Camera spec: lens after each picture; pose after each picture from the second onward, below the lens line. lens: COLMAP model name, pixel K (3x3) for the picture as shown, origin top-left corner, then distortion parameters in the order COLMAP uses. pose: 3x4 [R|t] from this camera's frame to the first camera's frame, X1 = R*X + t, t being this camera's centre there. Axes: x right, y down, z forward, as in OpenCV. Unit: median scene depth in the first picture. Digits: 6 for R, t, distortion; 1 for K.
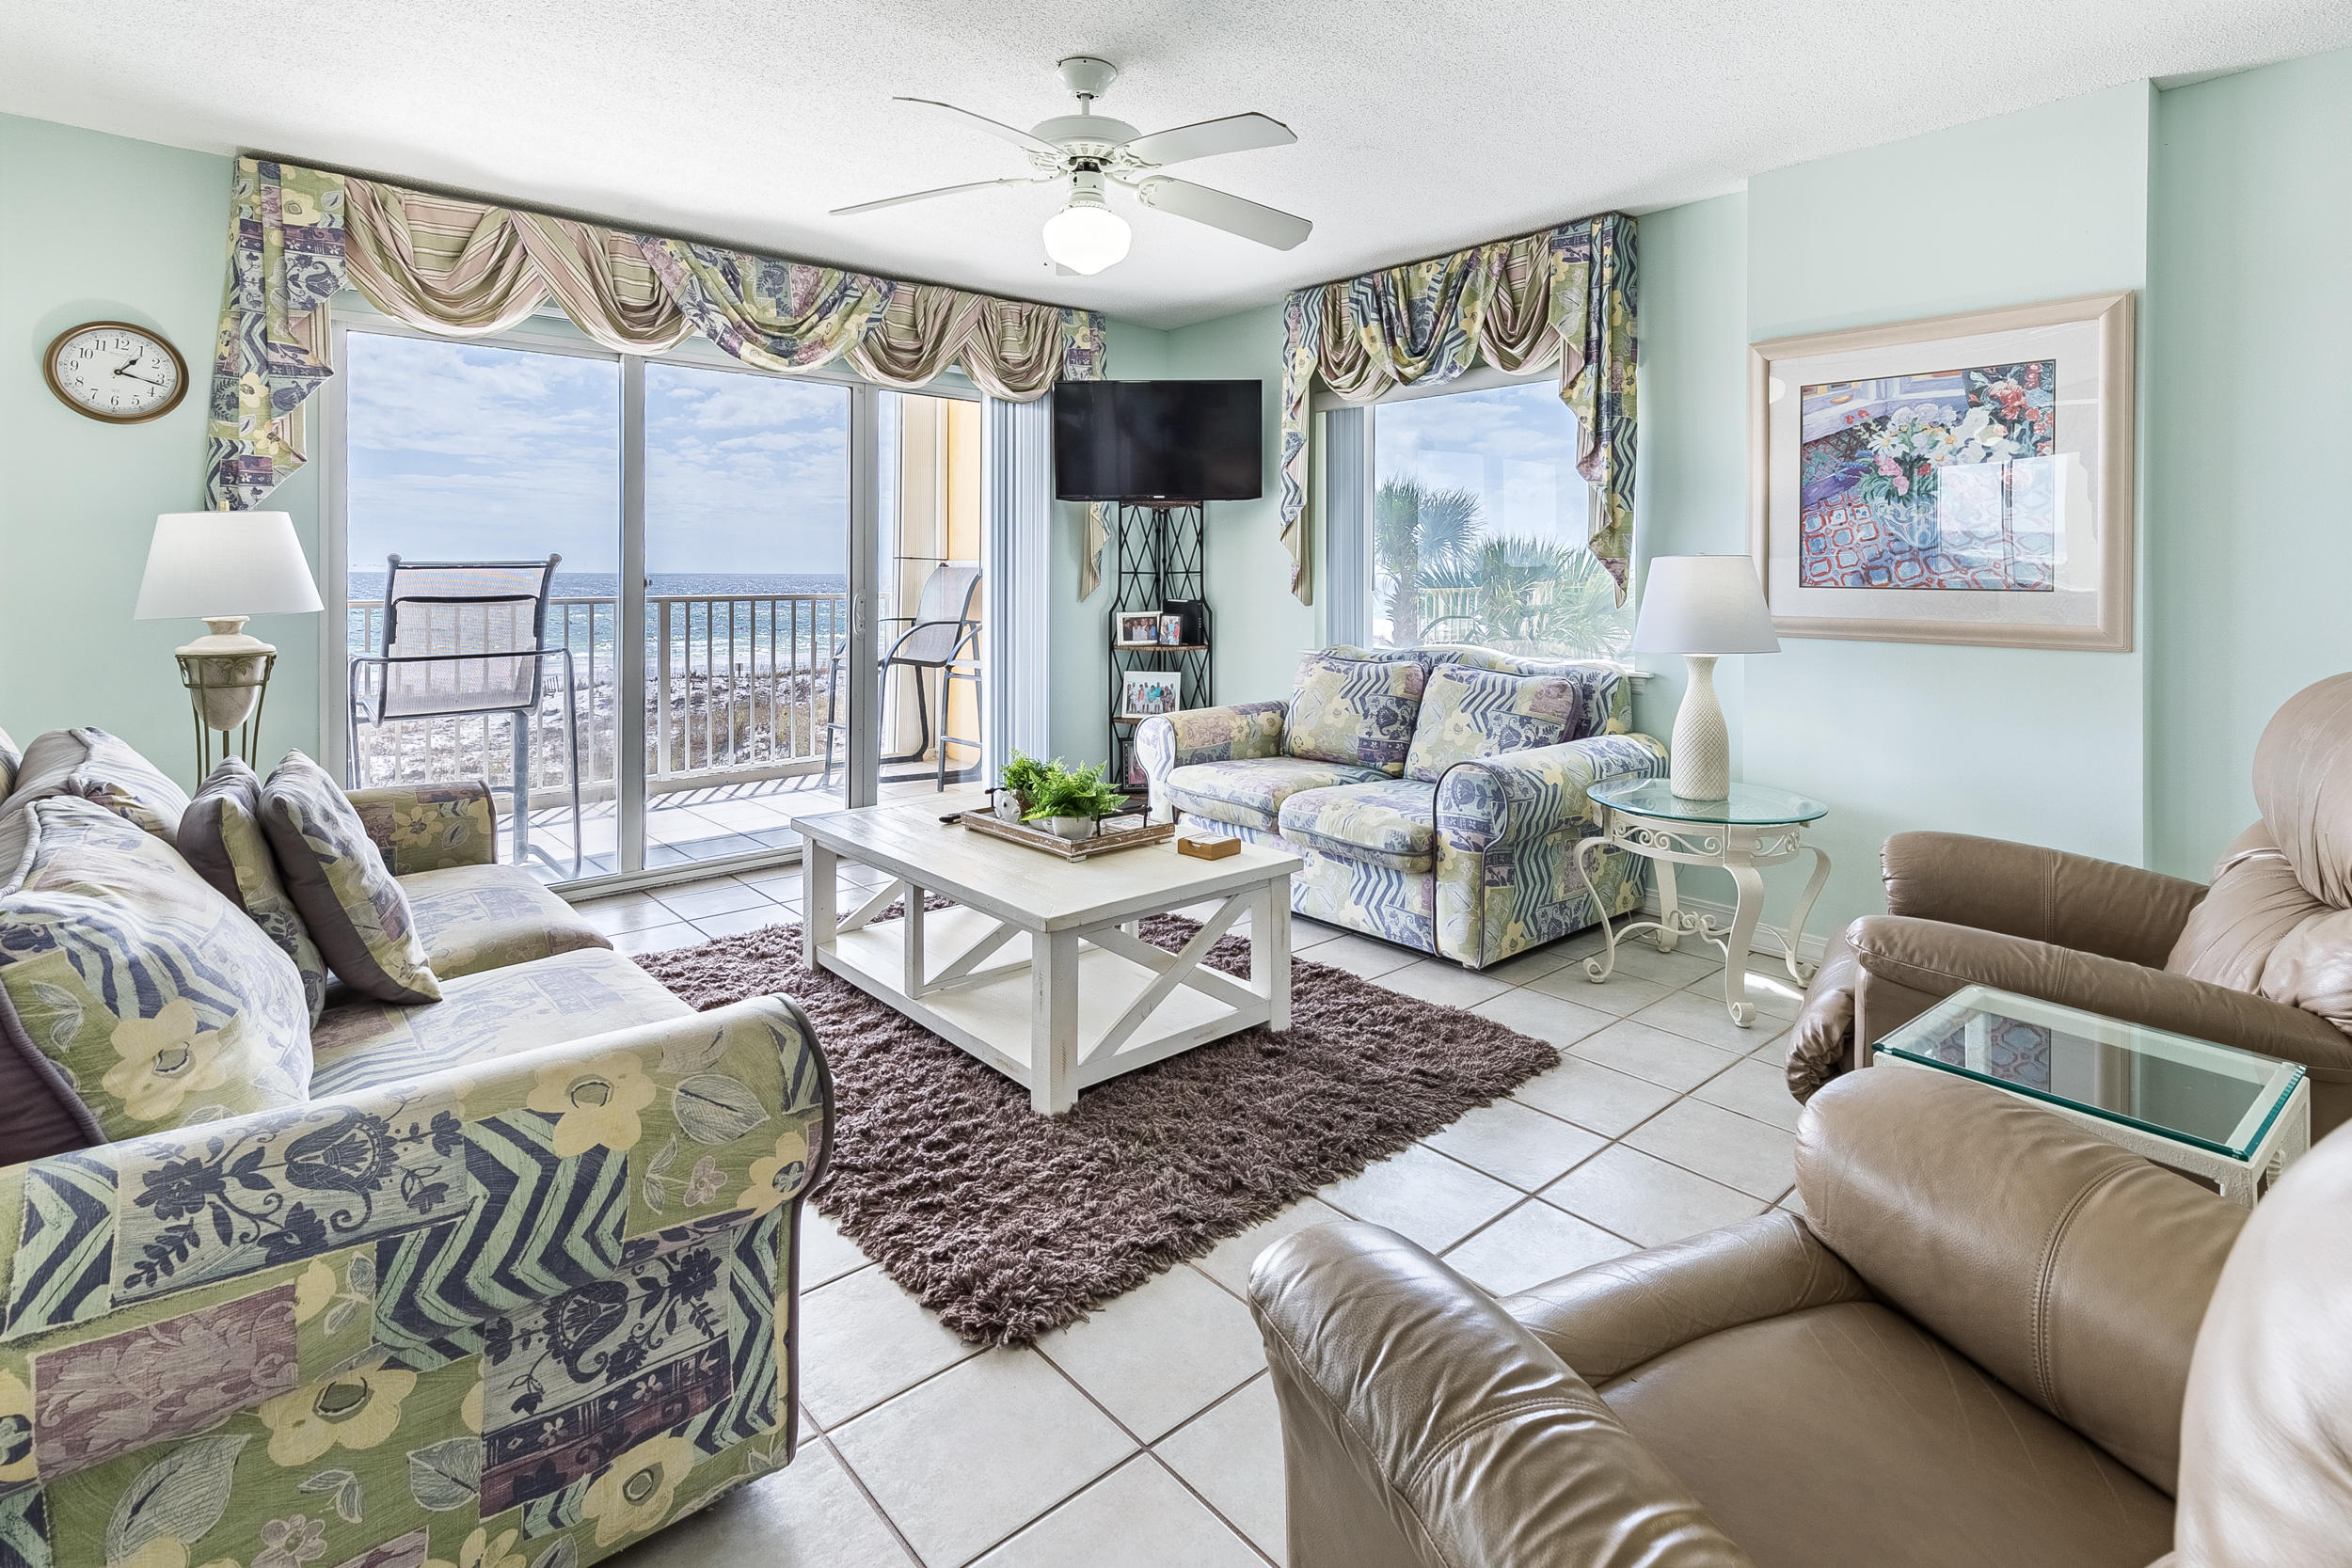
lens RADIAL K [[1141.5, 0, 1221.9], [0, 1141.5, 565.6], [0, 0, 1]] dist [0.002997, 0.000497]
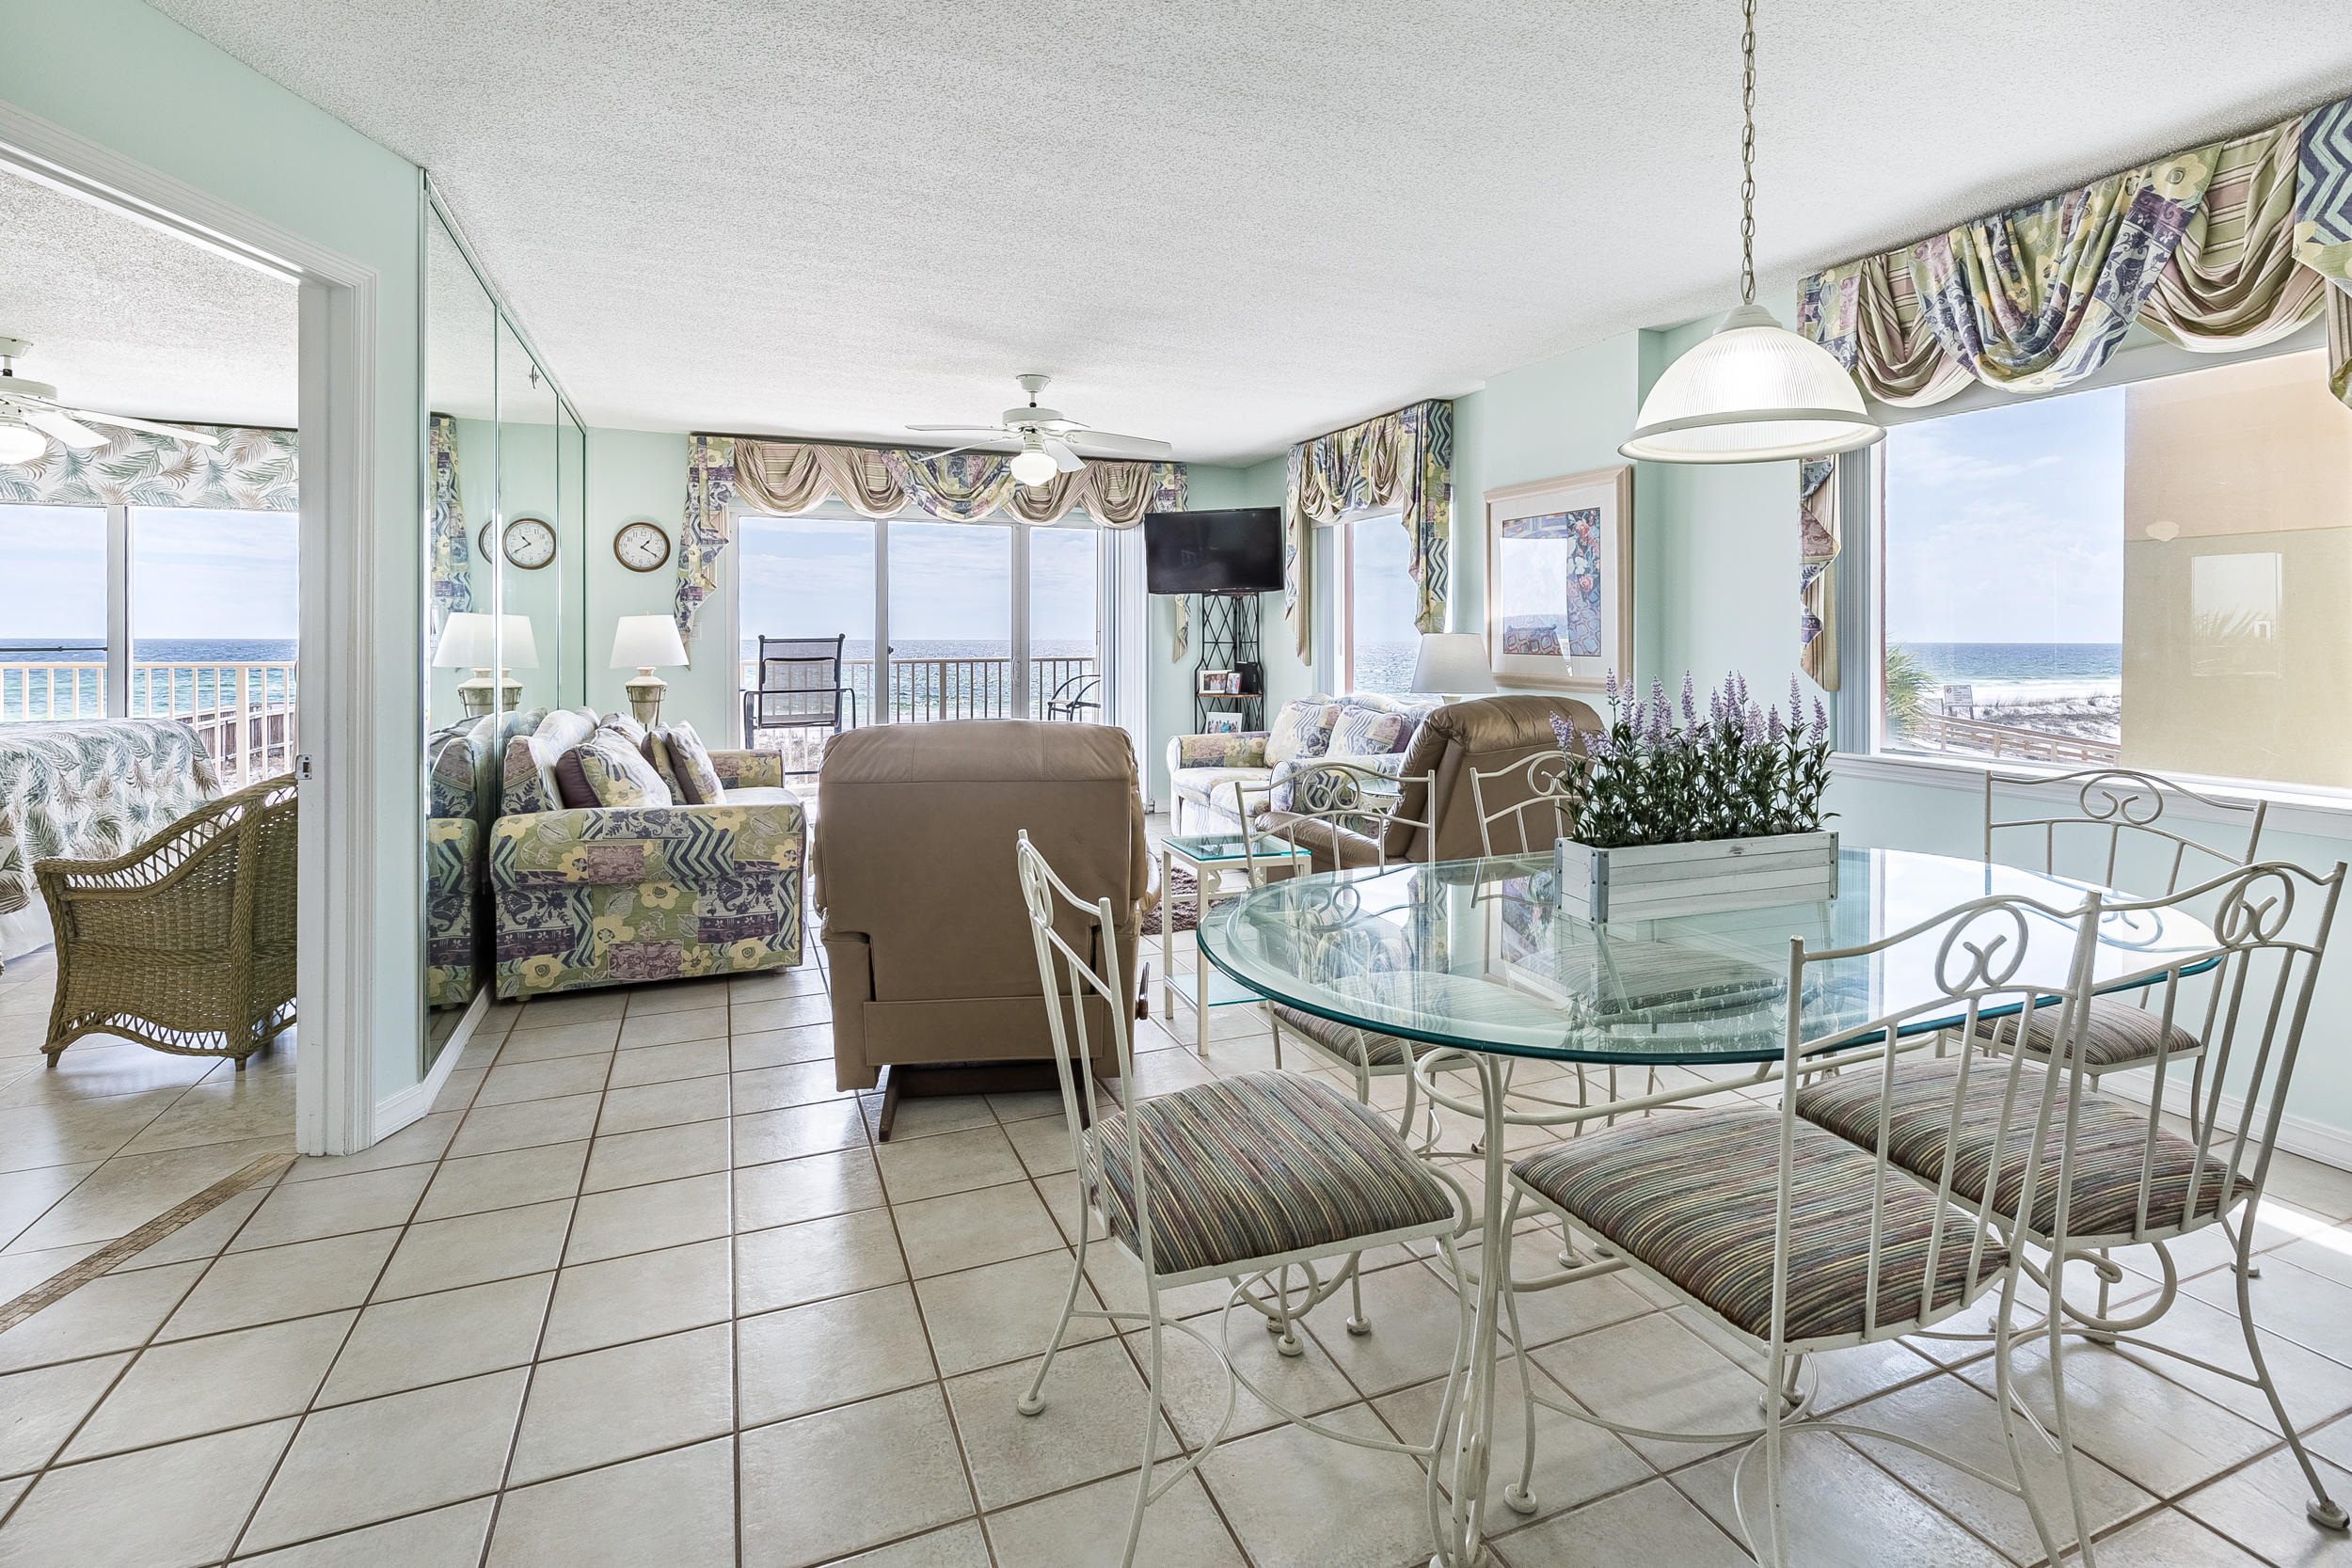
lens RADIAL K [[1134.2, 0, 1207.0], [0, 1134.2, 625.9], [0, 0, 1]] dist [-0.000496, 0.000264]
pose [[0.942750, -0.006954, -0.333428, 0.552911], [0.005376, 0.999970, -0.005655, -0.009453], [0.333457, 0.003539, 0.942759, -0.477382]]
